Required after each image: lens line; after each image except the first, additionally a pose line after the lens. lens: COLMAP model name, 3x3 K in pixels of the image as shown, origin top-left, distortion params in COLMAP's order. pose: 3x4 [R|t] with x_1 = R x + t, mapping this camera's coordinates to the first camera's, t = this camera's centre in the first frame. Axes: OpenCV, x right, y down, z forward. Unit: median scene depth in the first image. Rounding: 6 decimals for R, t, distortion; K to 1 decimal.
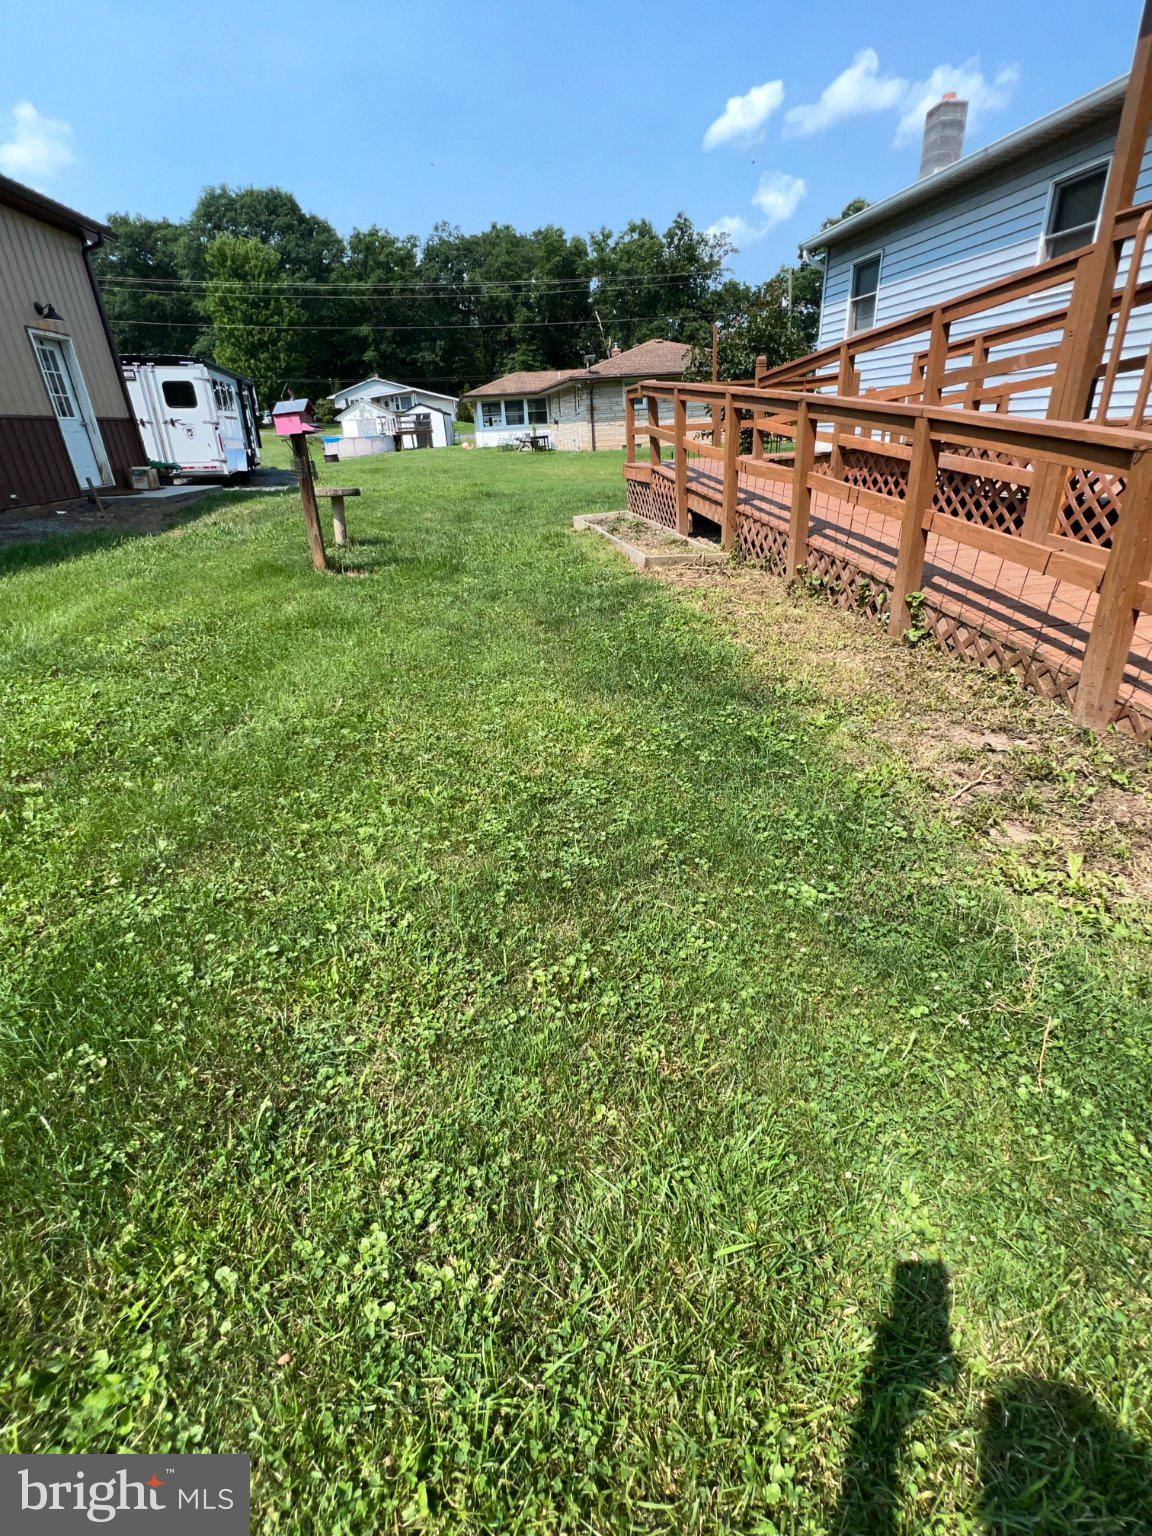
lens RADIAL K [[705.3, 0, 575.5], [0, 705.3, 765.7], [0, 0, 1]] dist [-0.003092, 0.000820]
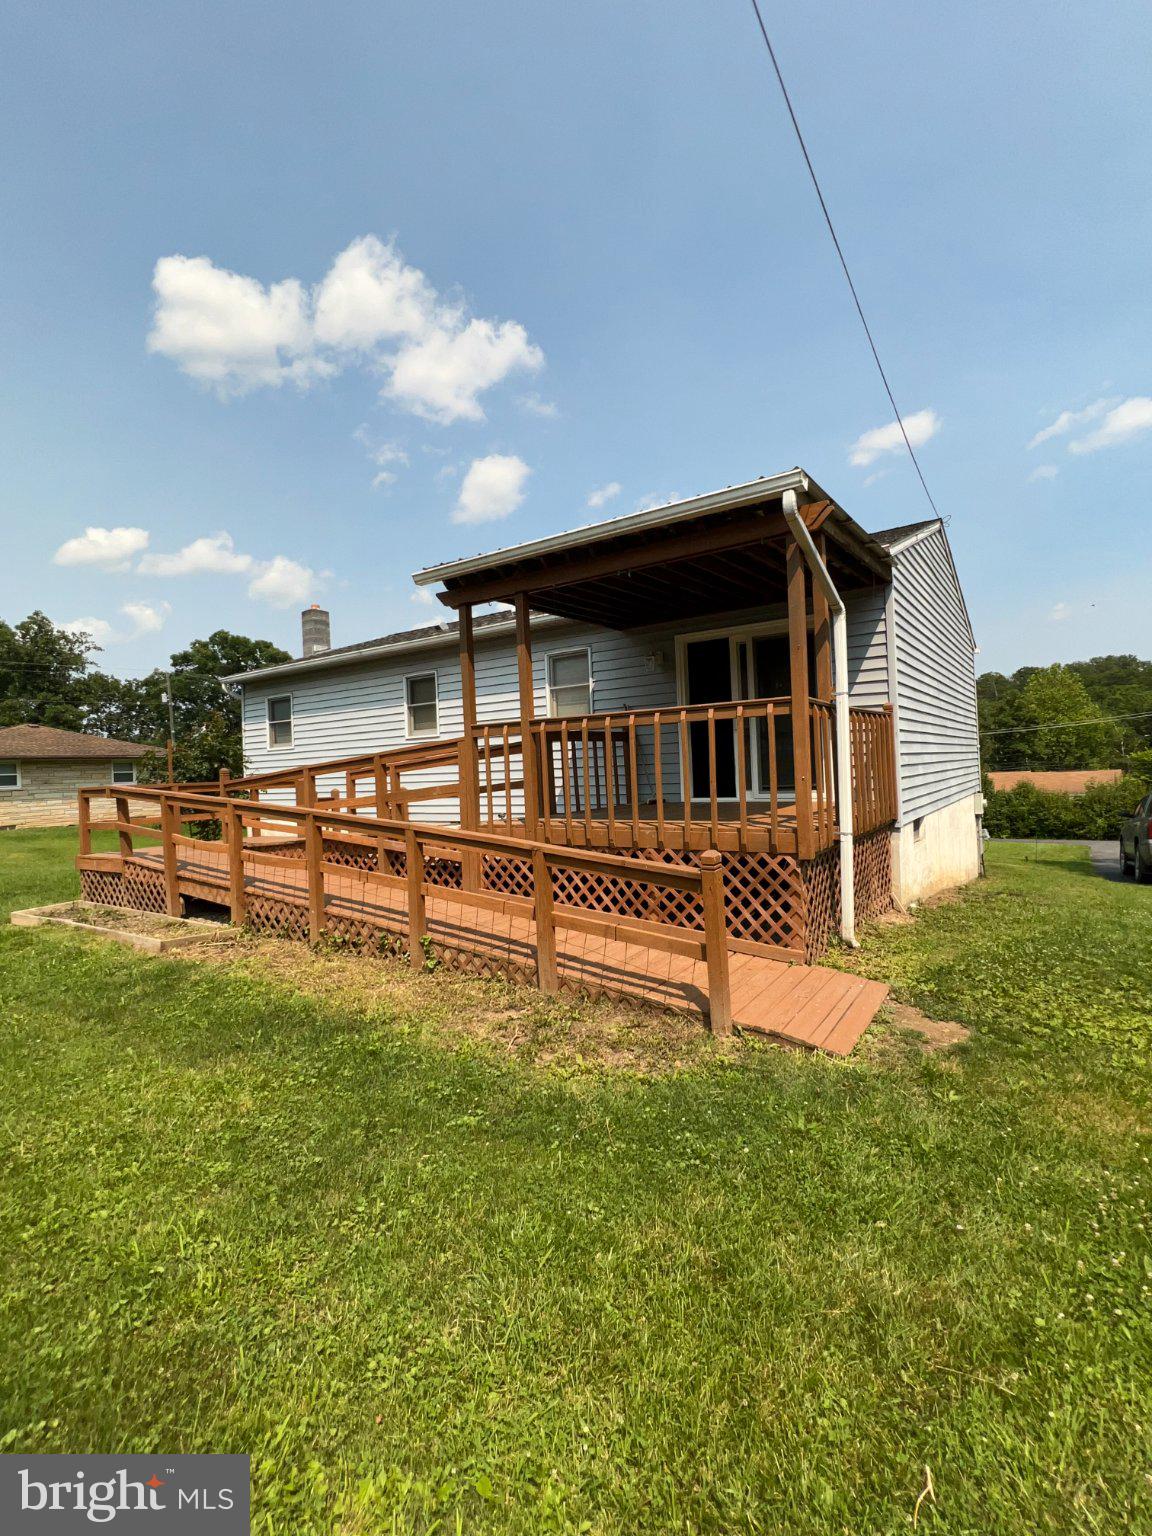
lens RADIAL K [[705.3, 0, 575.5], [0, 705.3, 765.7], [0, 0, 1]] dist [-0.003092, 0.000820]
pose [[0.706864, 0.033999, 0.706532, -0.352641], [0.308253, 0.884204, -0.350946, 0.055702], [-0.636650, 0.465861, 0.614532, -0.277812]]
